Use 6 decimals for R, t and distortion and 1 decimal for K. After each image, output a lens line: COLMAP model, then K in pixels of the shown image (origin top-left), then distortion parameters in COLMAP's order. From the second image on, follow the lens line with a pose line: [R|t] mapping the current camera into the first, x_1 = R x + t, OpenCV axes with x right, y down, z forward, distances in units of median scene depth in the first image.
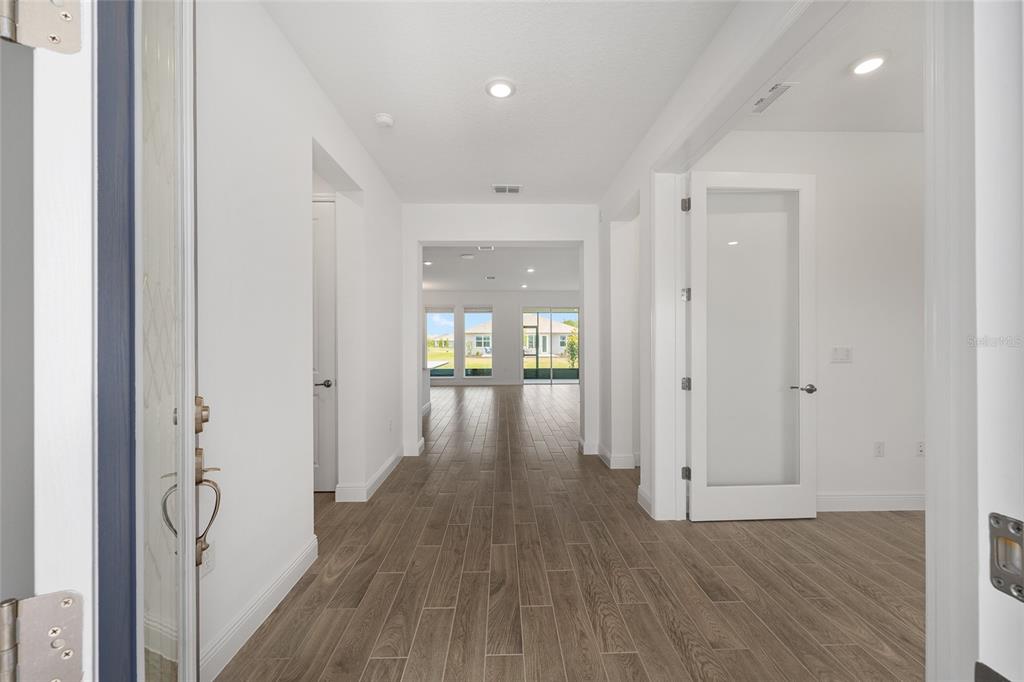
lens RADIAL K [[412.8, 0, 510.2], [0, 412.8, 347.5], [0, 0, 1]] dist [-0.002234, -0.000303]
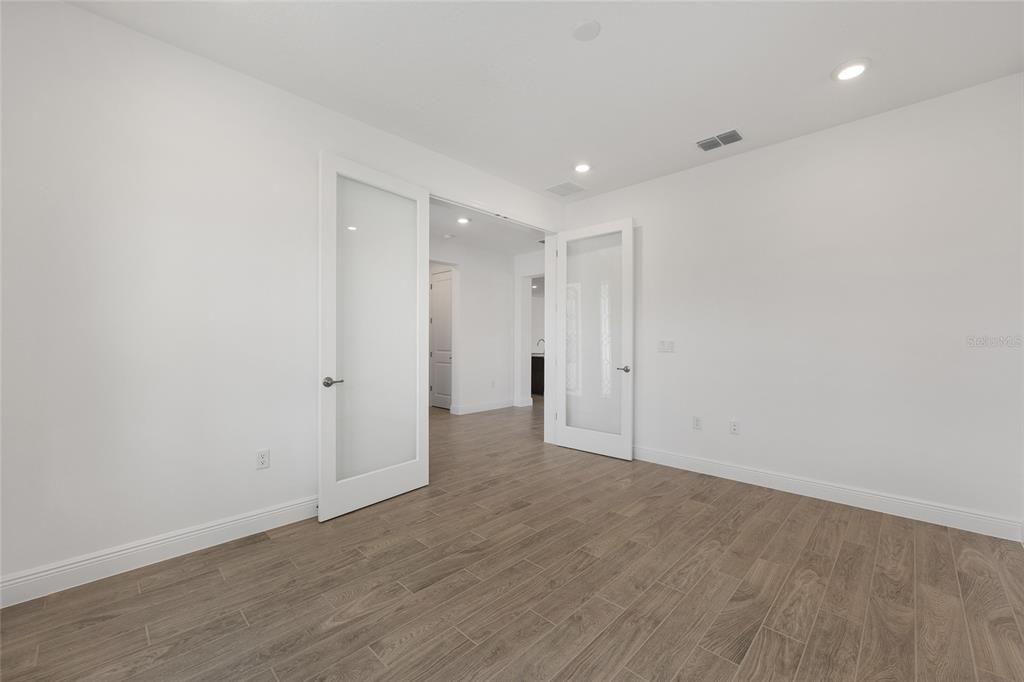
lens RADIAL K [[412.8, 0, 507.7], [0, 412.8, 338.0], [0, 0, 1]] dist [-0.002234, -0.000303]
pose [[0.702658, 0.005674, -0.711505, 1.386055], [-0.015394, 0.999855, -0.007229, 0.009311], [0.711361, 0.016032, 0.702643, -0.285667]]
